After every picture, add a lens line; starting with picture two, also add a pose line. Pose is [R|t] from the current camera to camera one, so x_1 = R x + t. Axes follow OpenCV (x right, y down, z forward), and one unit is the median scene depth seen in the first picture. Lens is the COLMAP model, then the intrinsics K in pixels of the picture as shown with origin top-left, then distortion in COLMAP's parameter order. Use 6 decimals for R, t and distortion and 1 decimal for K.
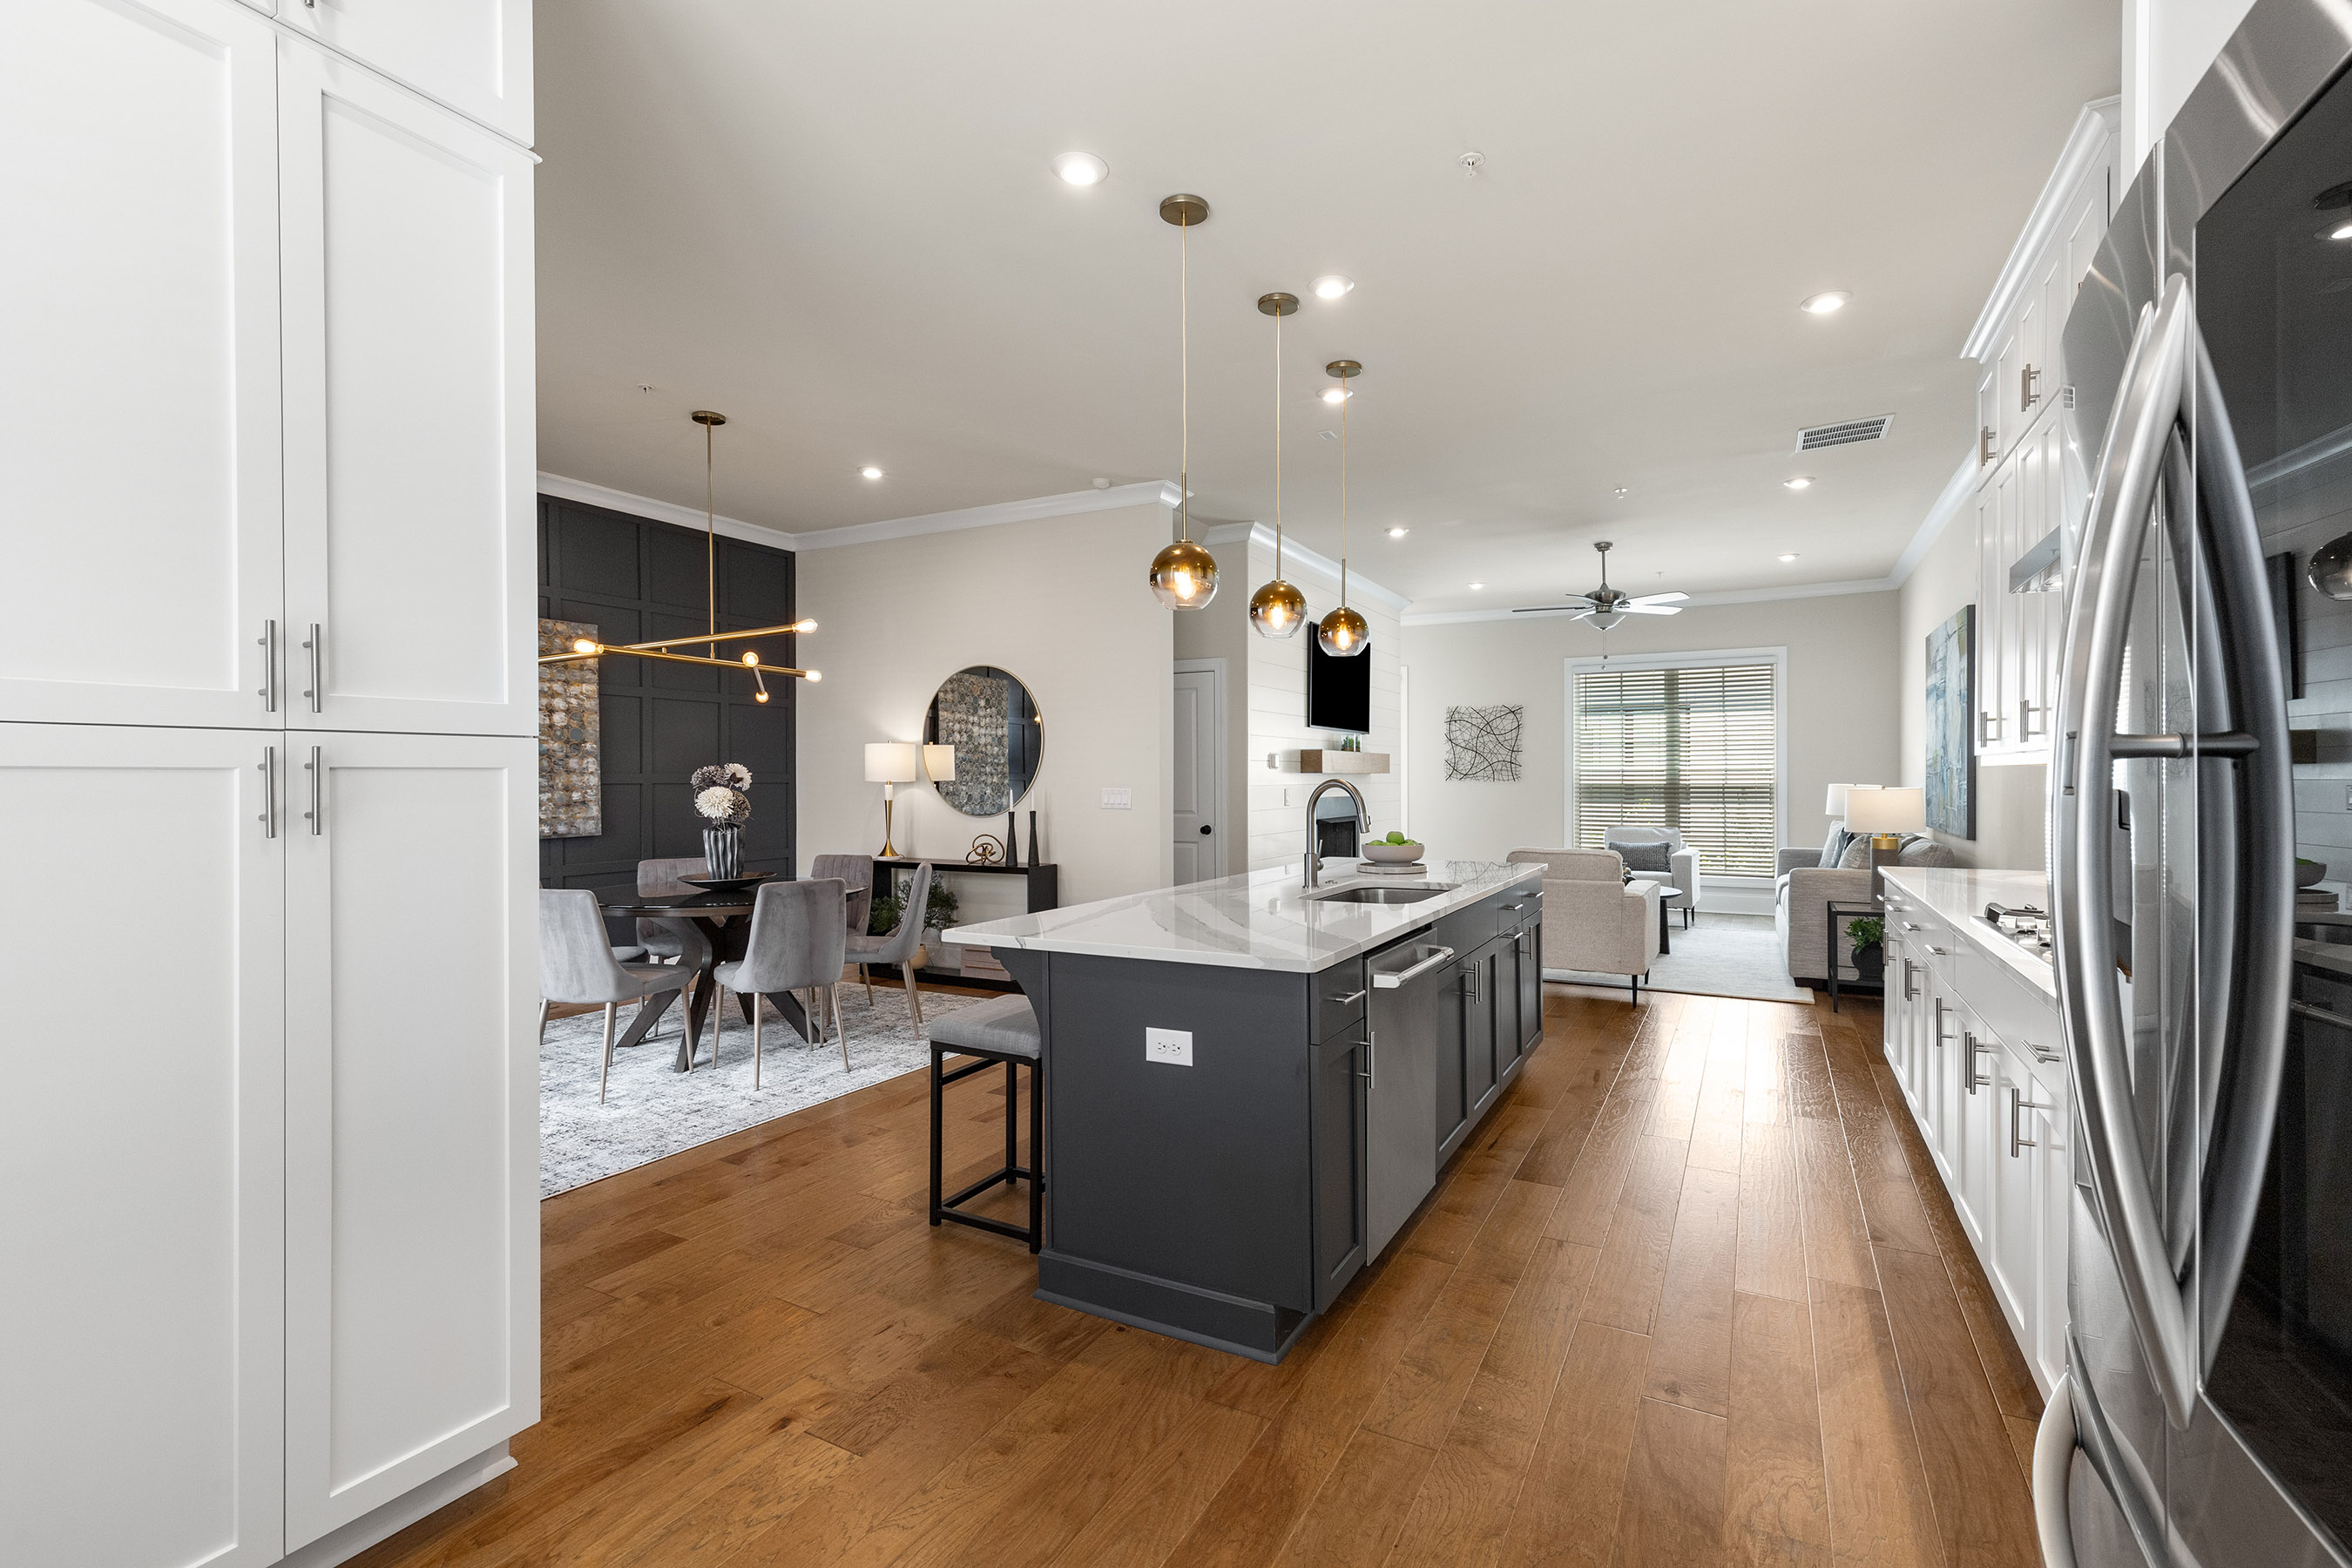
lens RADIAL K [[1055.9, 0, 1190.1], [0, 1055.9, 779.1], [0, 0, 1]] dist [0.006386, -0.001423]
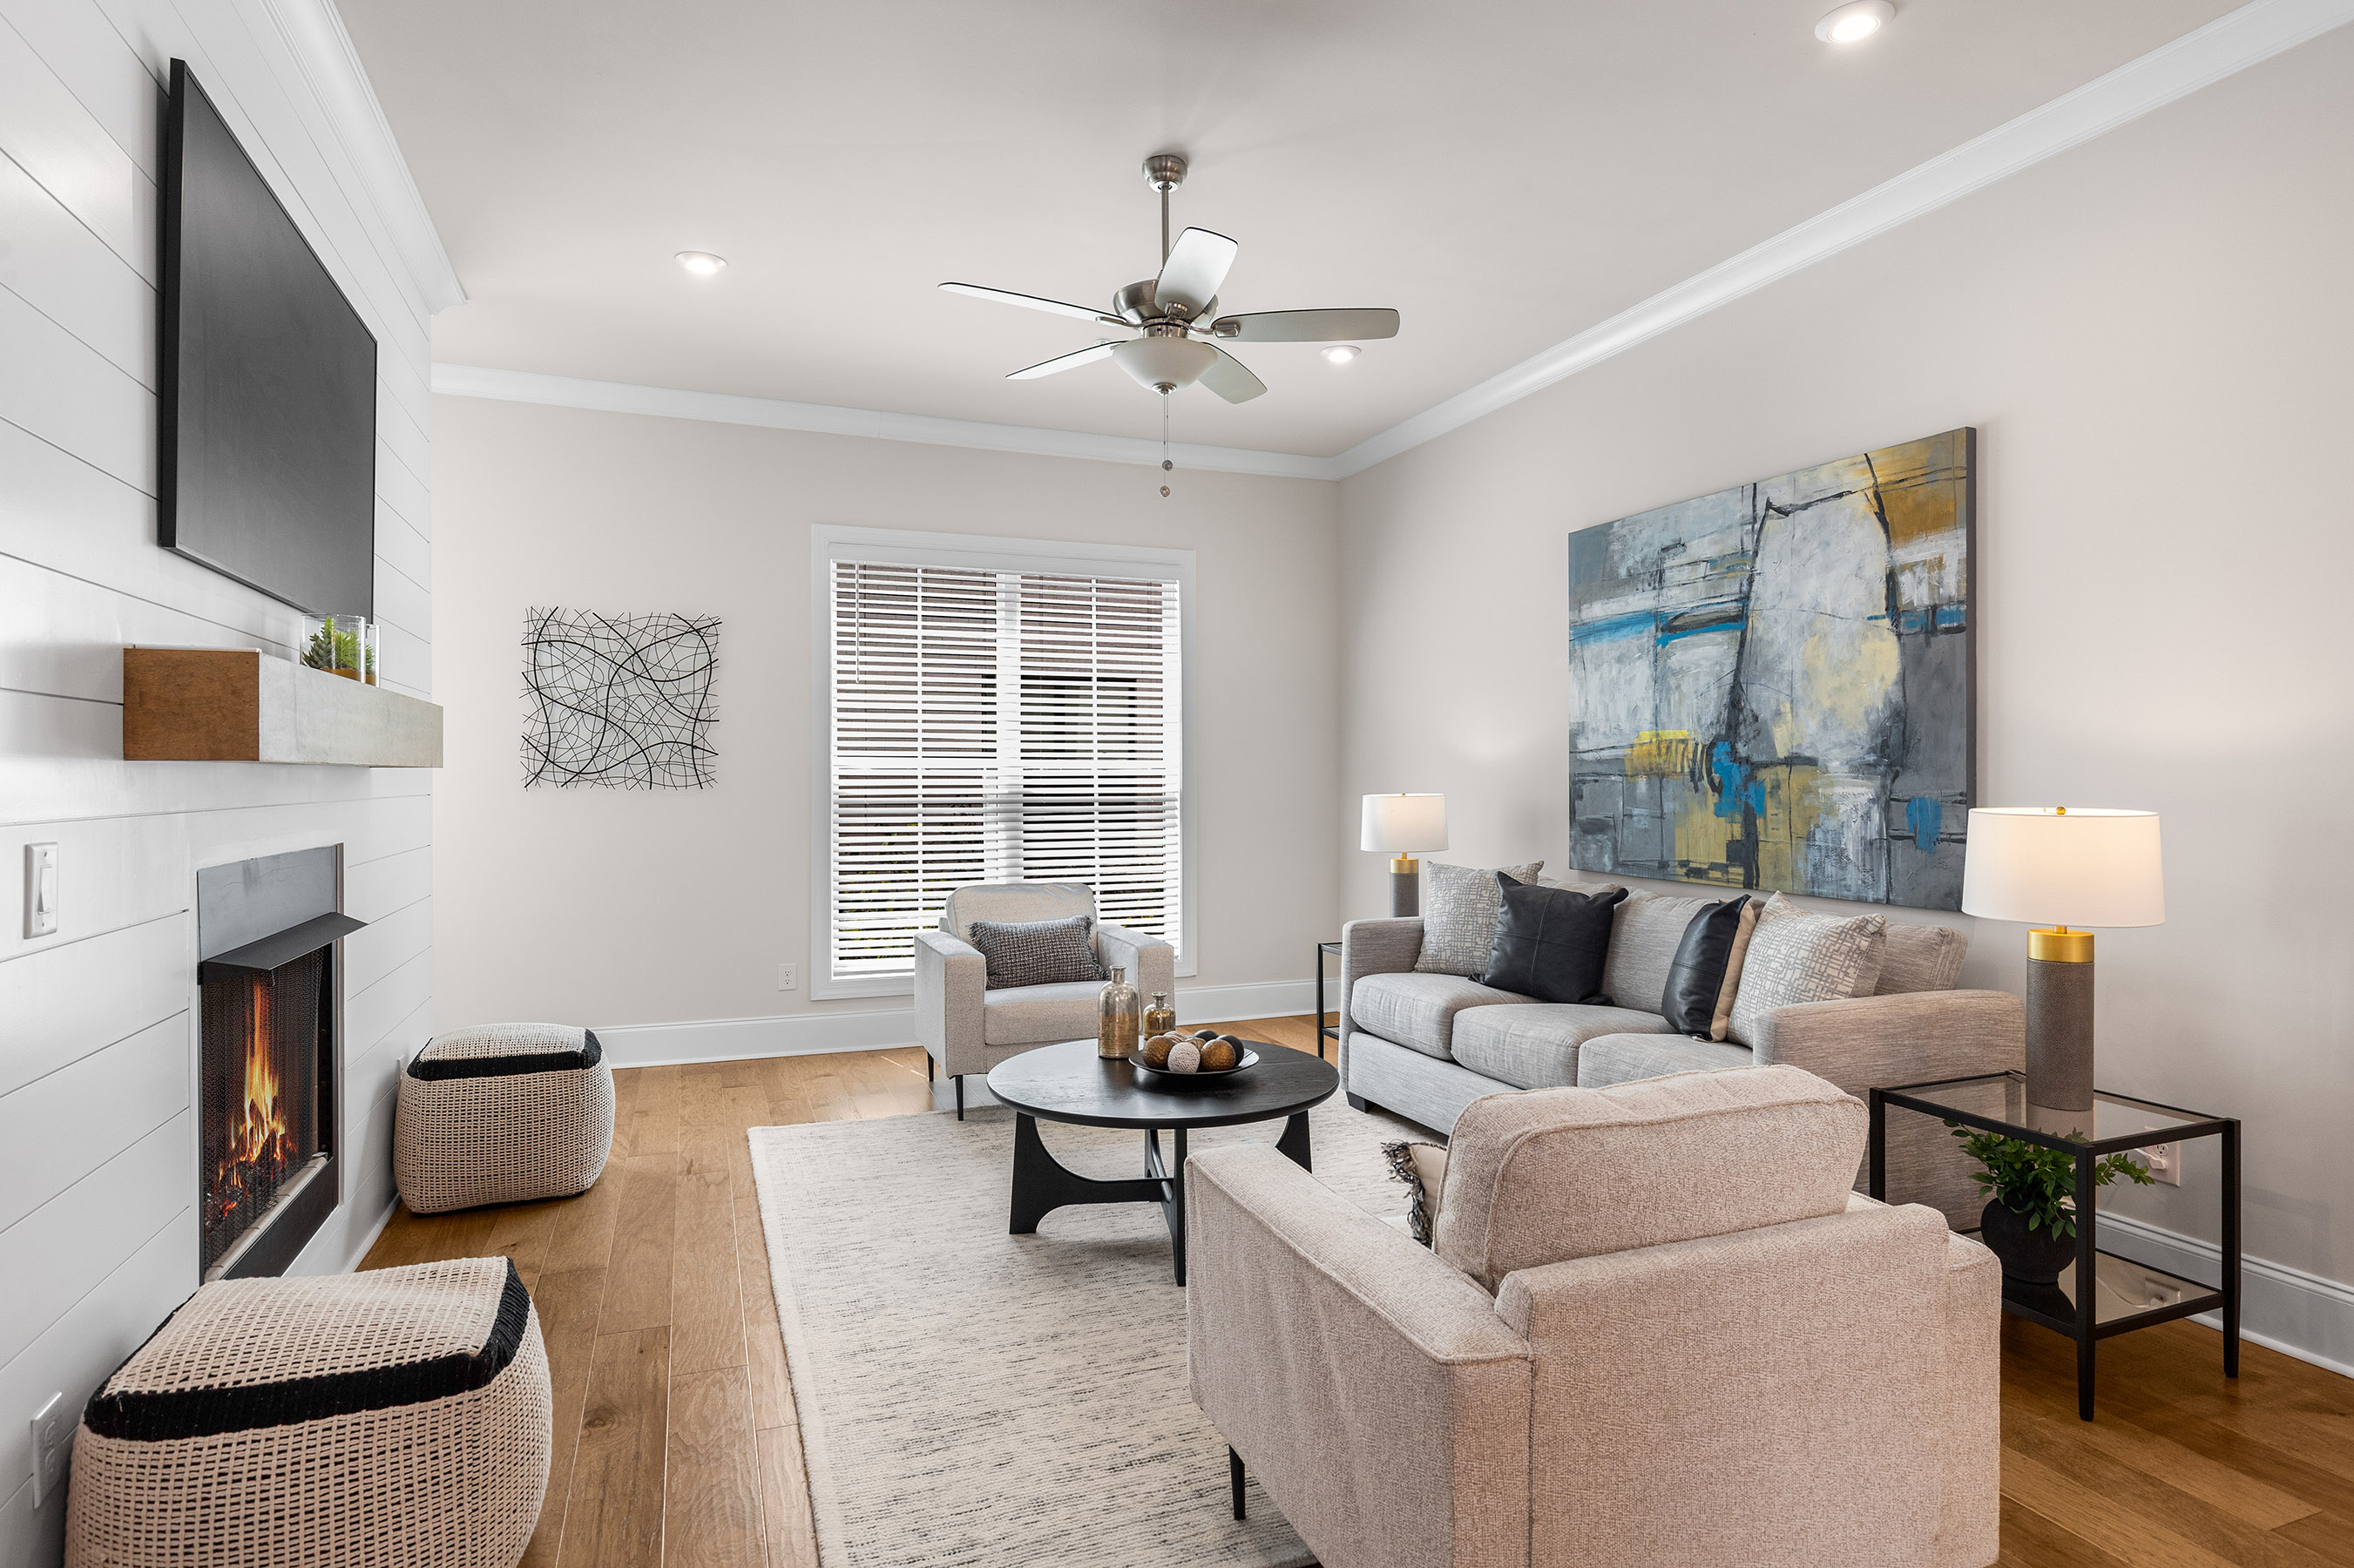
lens RADIAL K [[1255.5, 0, 1188.8], [0, 1255.5, 782.7], [0, 0, 1]] dist [0.003630, -0.004236]
pose [[0.643841, -0.000971, 0.765158, 0.066635], [-0.000393, 0.999999, 0.001599, -0.002613], [-0.765159, -0.001331, 0.643840, 0.888053]]
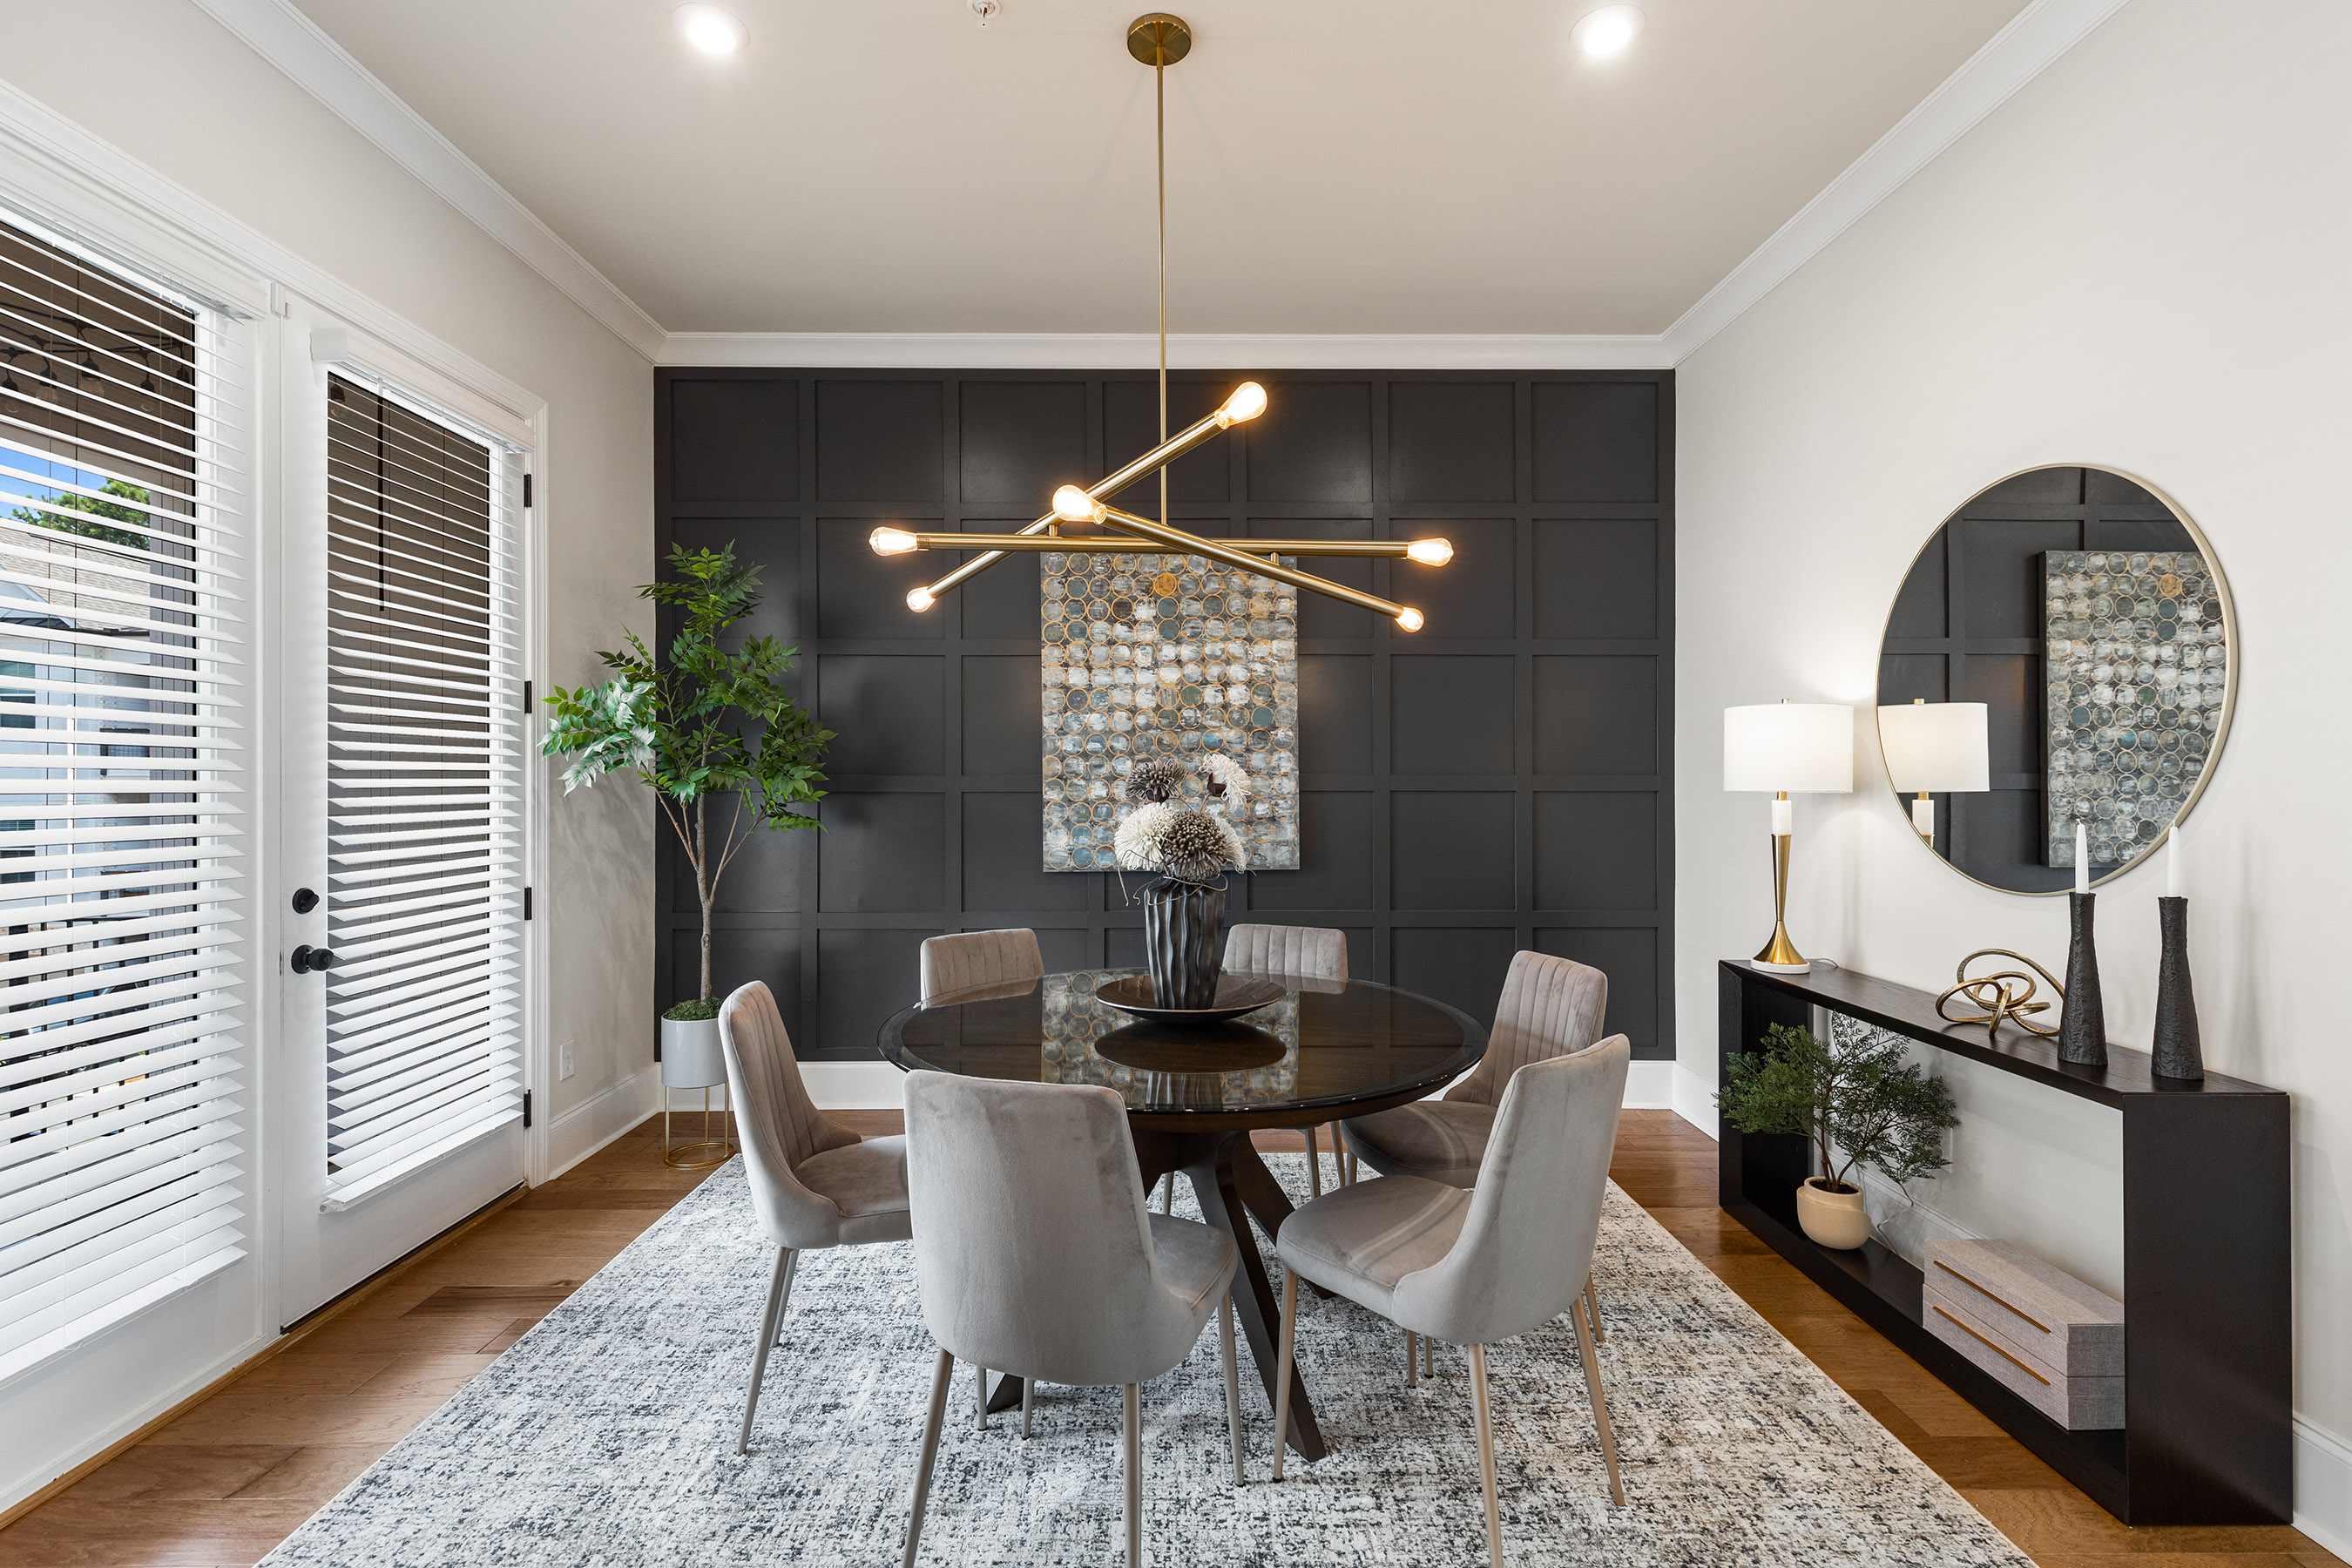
lens RADIAL K [[1055.9, 0, 1186.7], [0, 1055.9, 776.6], [0, 0, 1]] dist [0.006386, -0.001423]
pose [[0.481798, -0.000158, -0.876282, -0.018775], [-0.004102, 0.999989, -0.002435, -0.002861], [0.876273, 0.004768, 0.481792, 0.628243]]
